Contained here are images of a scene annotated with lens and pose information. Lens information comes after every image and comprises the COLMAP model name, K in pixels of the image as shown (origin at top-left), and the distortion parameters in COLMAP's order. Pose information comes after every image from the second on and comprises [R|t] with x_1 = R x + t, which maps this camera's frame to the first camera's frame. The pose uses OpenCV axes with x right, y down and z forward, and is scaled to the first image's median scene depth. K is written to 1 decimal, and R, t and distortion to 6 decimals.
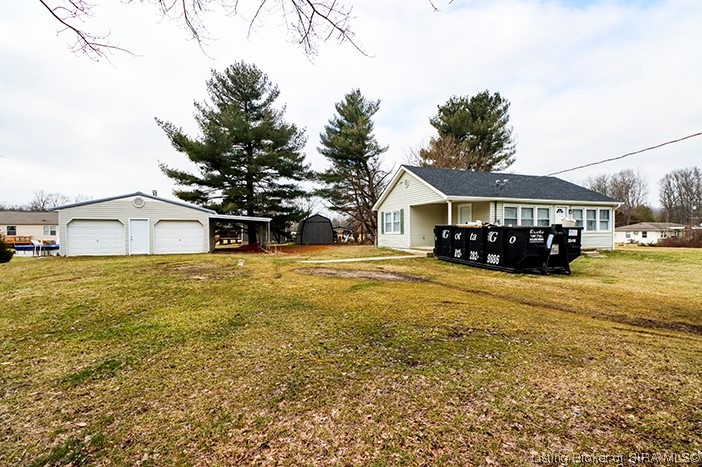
lens RADIAL K [[325.0, 0, 351.0], [0, 325.0, 233.5], [0, 0, 1]] dist [0.001159, 0.000417]
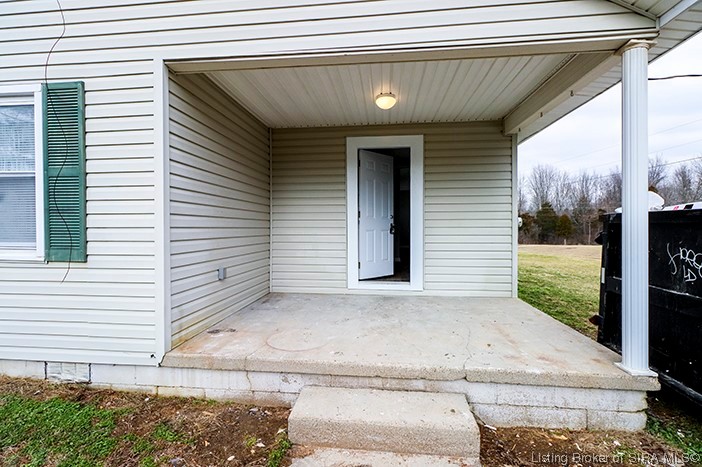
lens RADIAL K [[325.8, 0, 349.6], [0, 325.8, 229.9], [0, 0, 1]] dist [0.000241, -0.000313]
pose [[0.447015, 0.000911, 0.894526, 0.090250], [-0.001194, 0.999999, -0.000422, -0.012865], [-0.894526, -0.000879, 0.447016, 0.859358]]
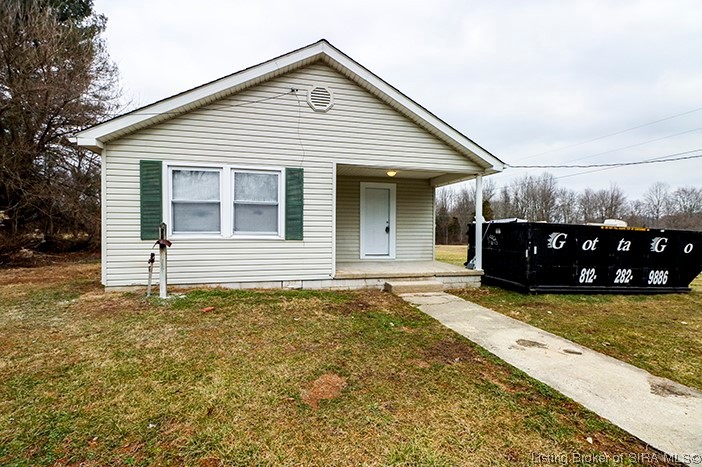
lens RADIAL K [[325.0, 0, 351.0], [0, 325.0, 233.5], [0, 0, 1]] dist [0.001159, 0.000417]
pose [[0.111455, 0.001066, 0.993769, -0.185243], [-0.005516, 0.999985, -0.000454, -0.005702], [-0.993754, -0.005431, 0.111459, 0.934345]]
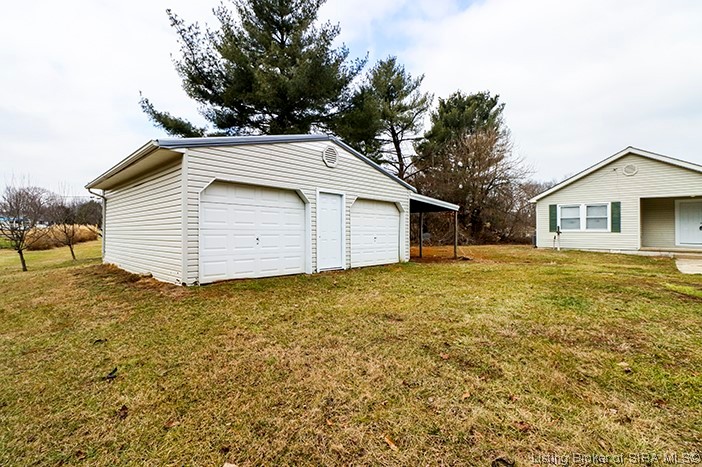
lens RADIAL K [[325.8, 0, 349.6], [0, 325.8, 229.9], [0, 0, 1]] dist [0.000241, -0.000313]
pose [[0.900724, 0.014003, 0.434166, -0.819018], [-0.010490, 0.999890, -0.010485, 0.011500], [-0.434265, 0.004890, 0.900772, 0.578481]]
